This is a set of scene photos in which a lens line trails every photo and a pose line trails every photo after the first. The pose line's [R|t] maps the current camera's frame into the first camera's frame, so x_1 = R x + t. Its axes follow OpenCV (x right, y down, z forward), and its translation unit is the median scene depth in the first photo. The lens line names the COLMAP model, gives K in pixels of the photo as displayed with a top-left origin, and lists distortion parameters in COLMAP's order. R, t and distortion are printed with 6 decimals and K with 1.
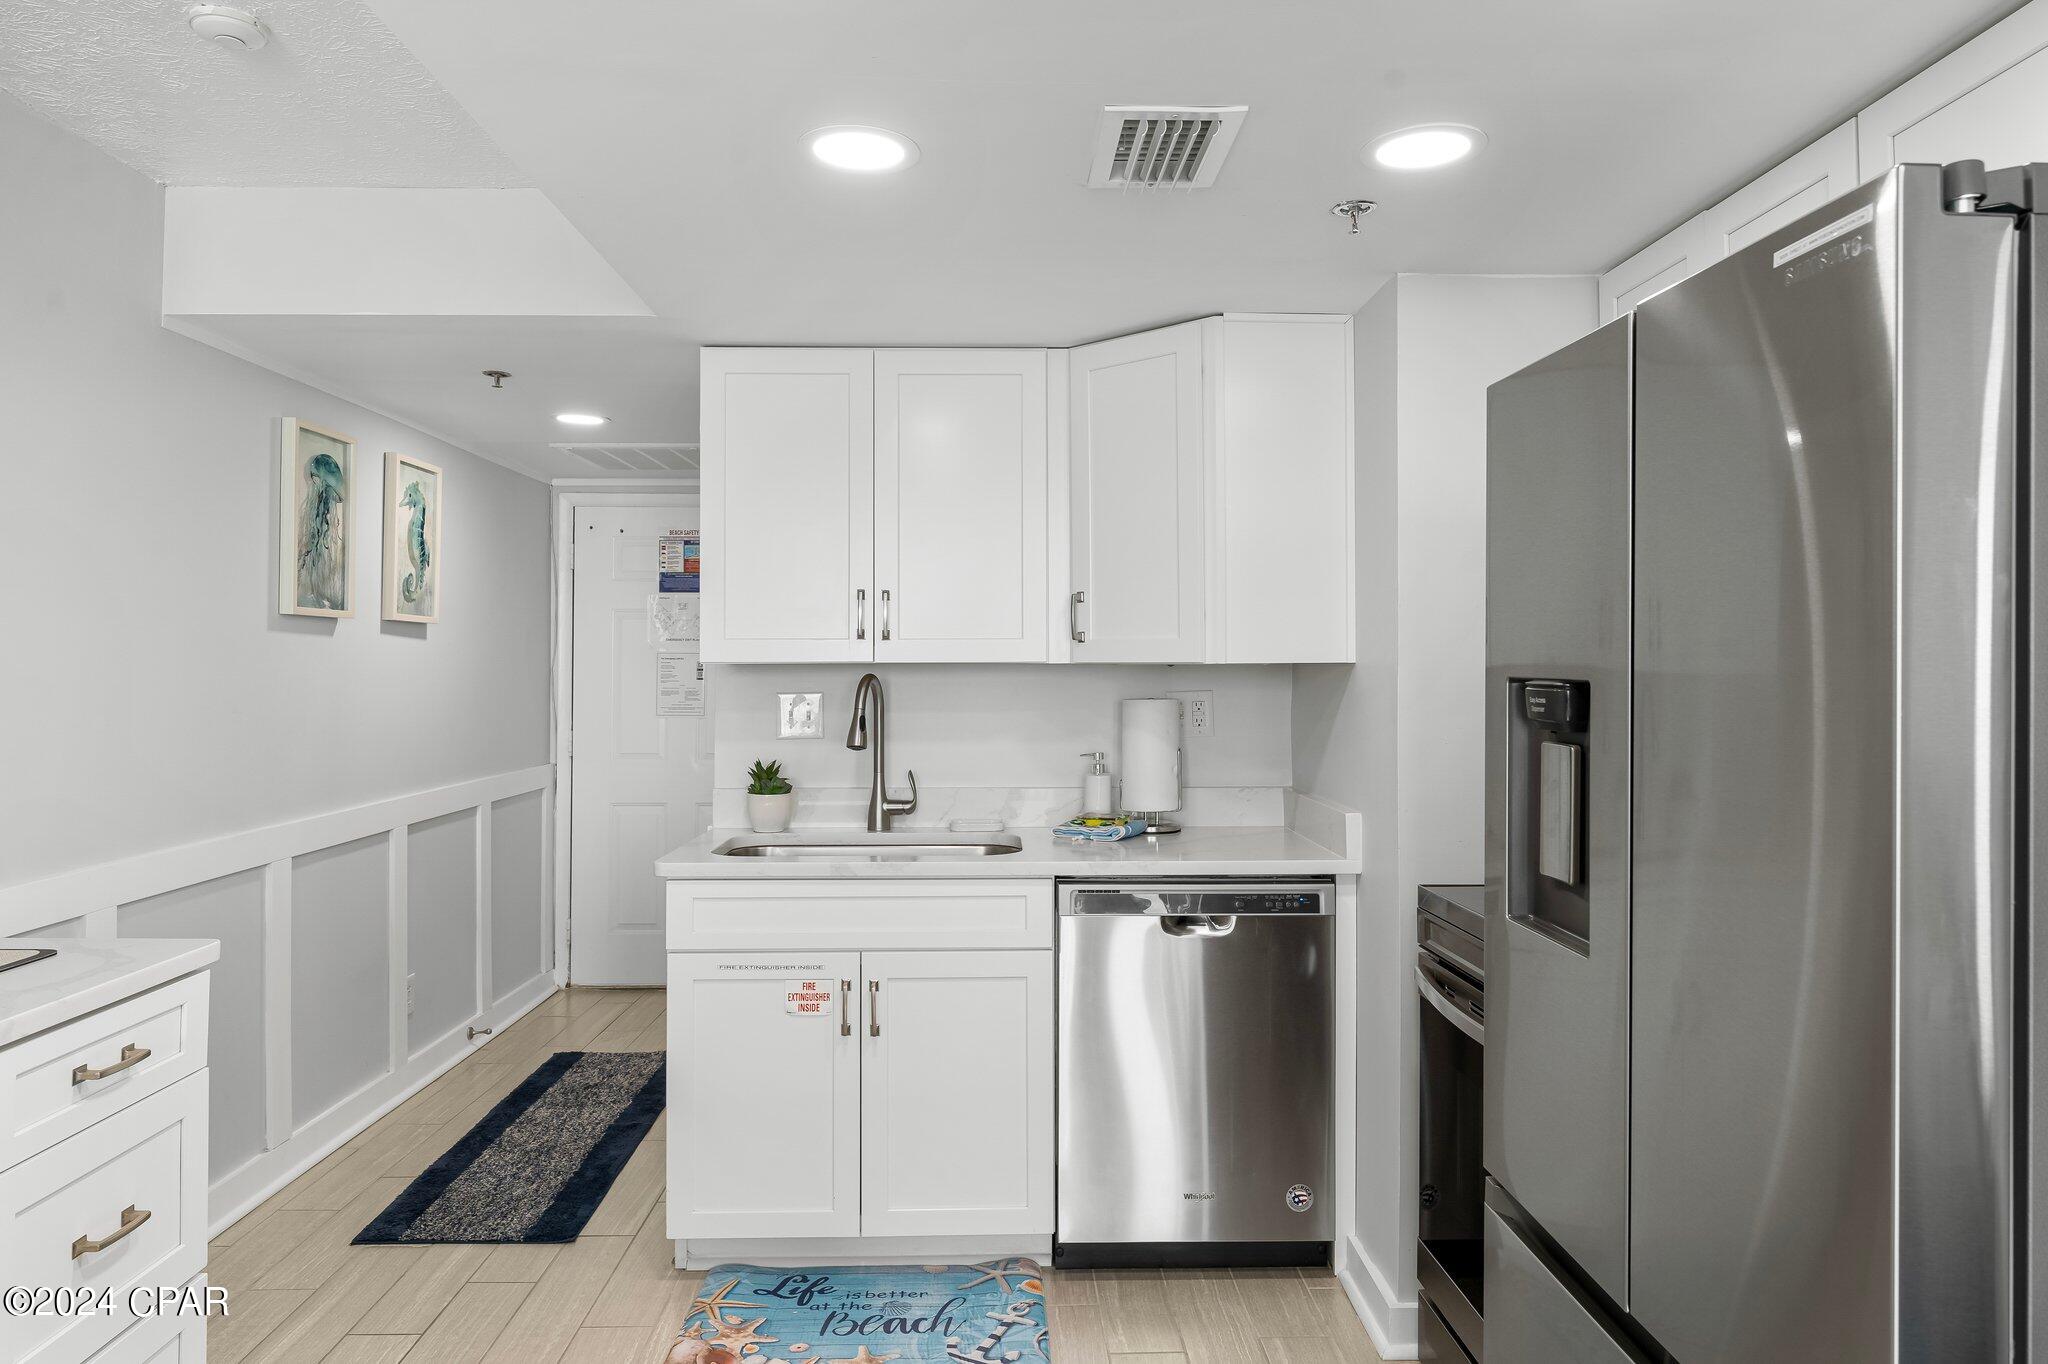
lens RADIAL K [[1299.1, 0, 1026.9], [0, 1299.1, 642.0], [0, 0, 1]] dist [-0.001756, -0.000930]
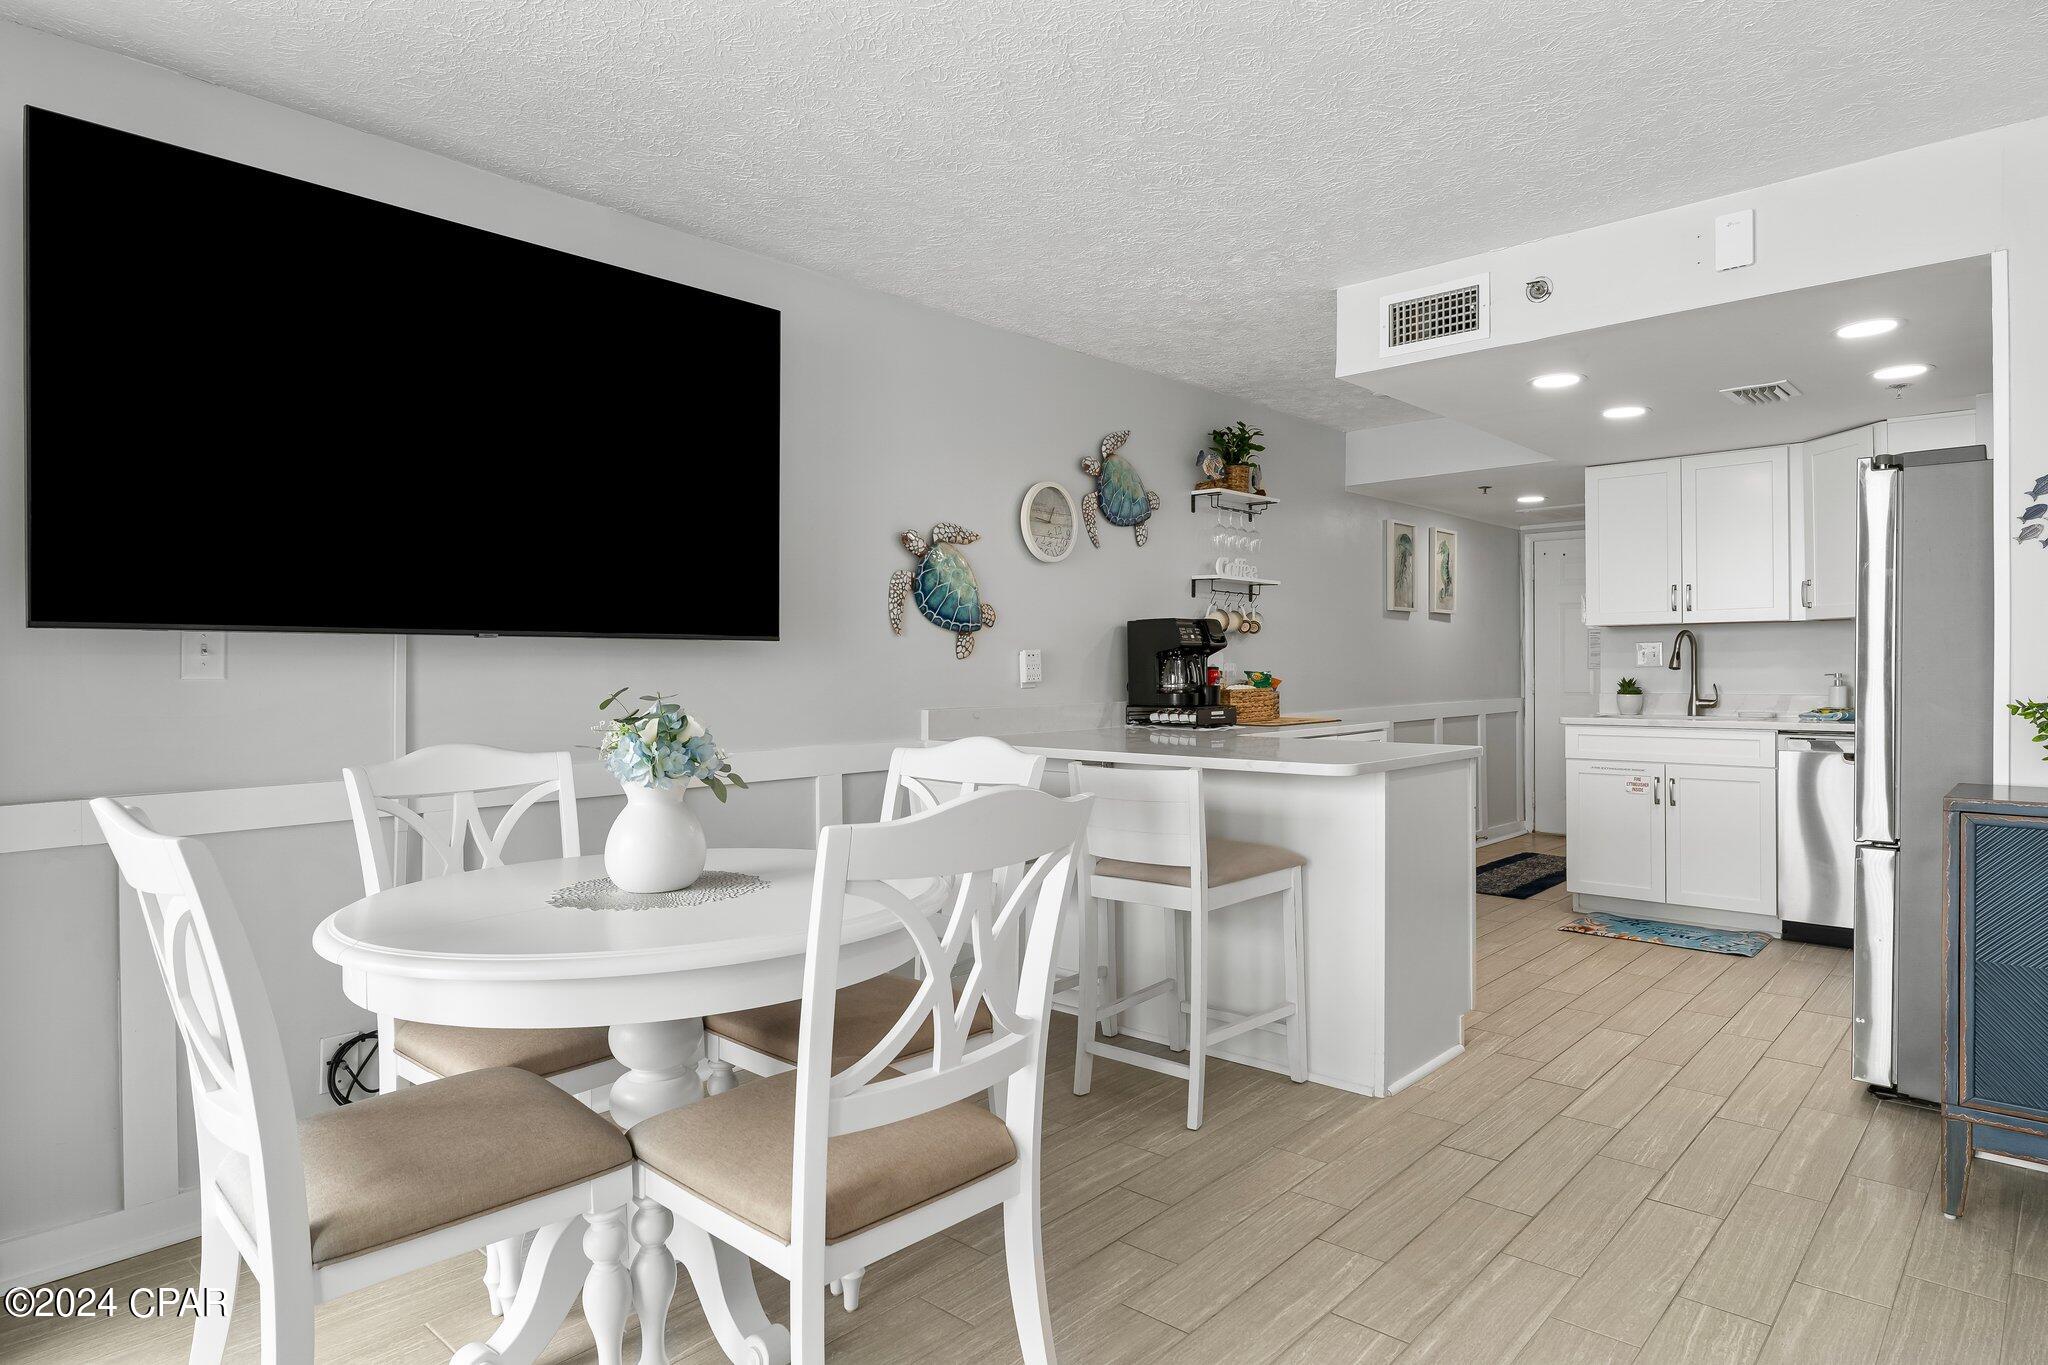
lens RADIAL K [[1164.4, 0, 1025.1], [0, 1164.4, 671.7], [0, 0, 1]] dist [-0.003721, -0.001510]
pose [[0.717055, -0.001900, -0.697014, 0.361550], [0.019516, 0.999659, 0.017352, 0.037025], [0.696743, -0.026045, 0.716848, -0.853645]]
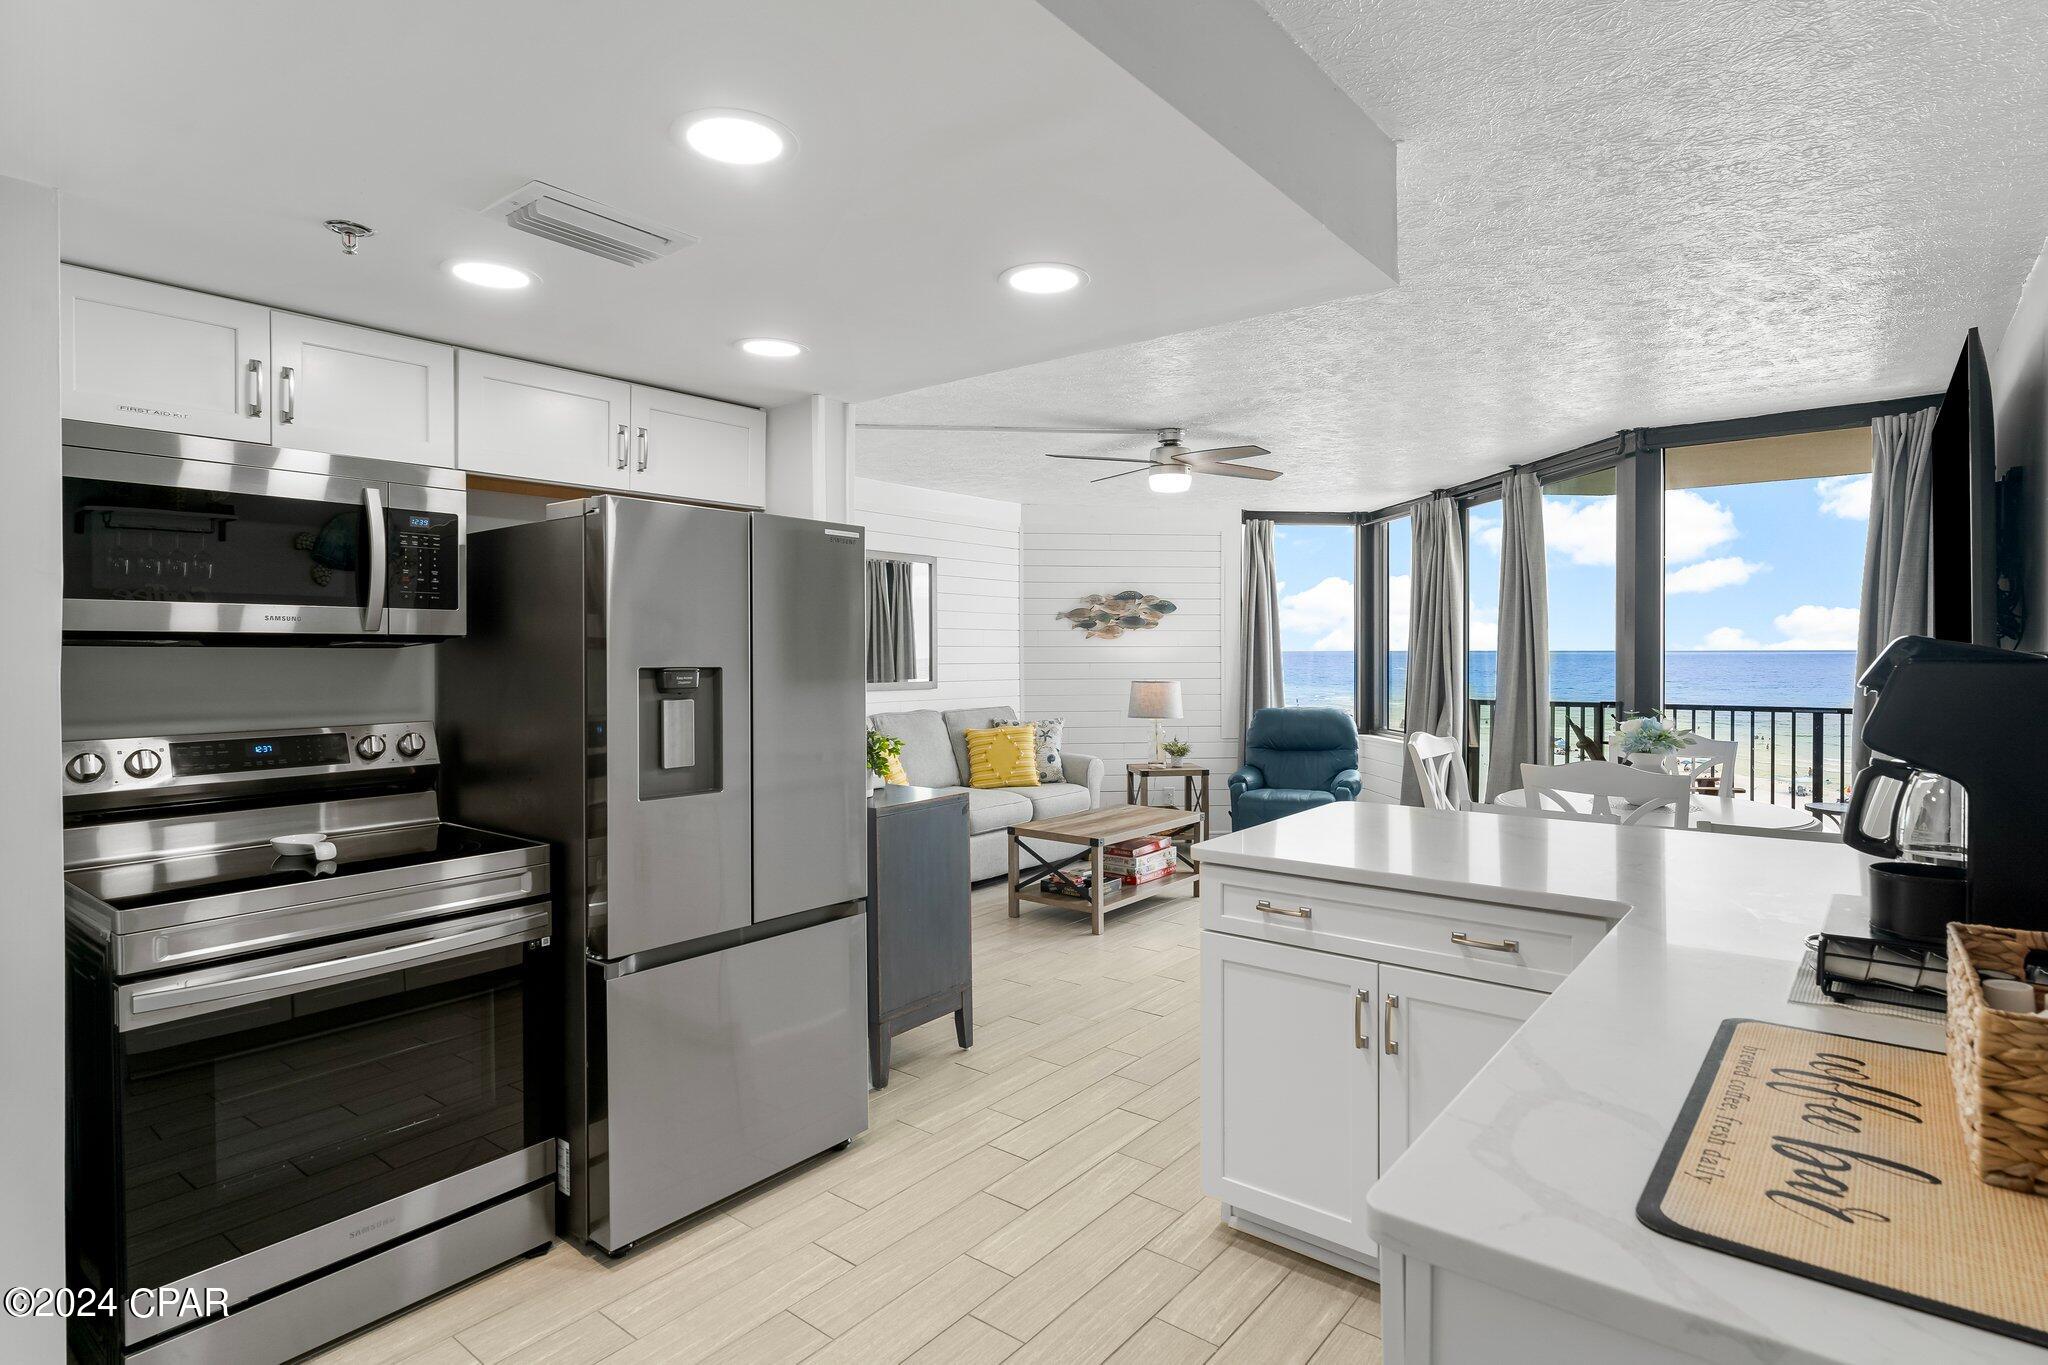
lens RADIAL K [[1060.5, 0, 1020.9], [0, 1060.5, 677.0], [0, 0, 1]] dist [-0.001772, -0.000067]
pose [[-0.758023, -0.014587, 0.652065, -0.482185], [-0.010783, 0.999894, 0.009833, 0.009353], [-0.652139, 0.000422, -0.758099, 0.866266]]
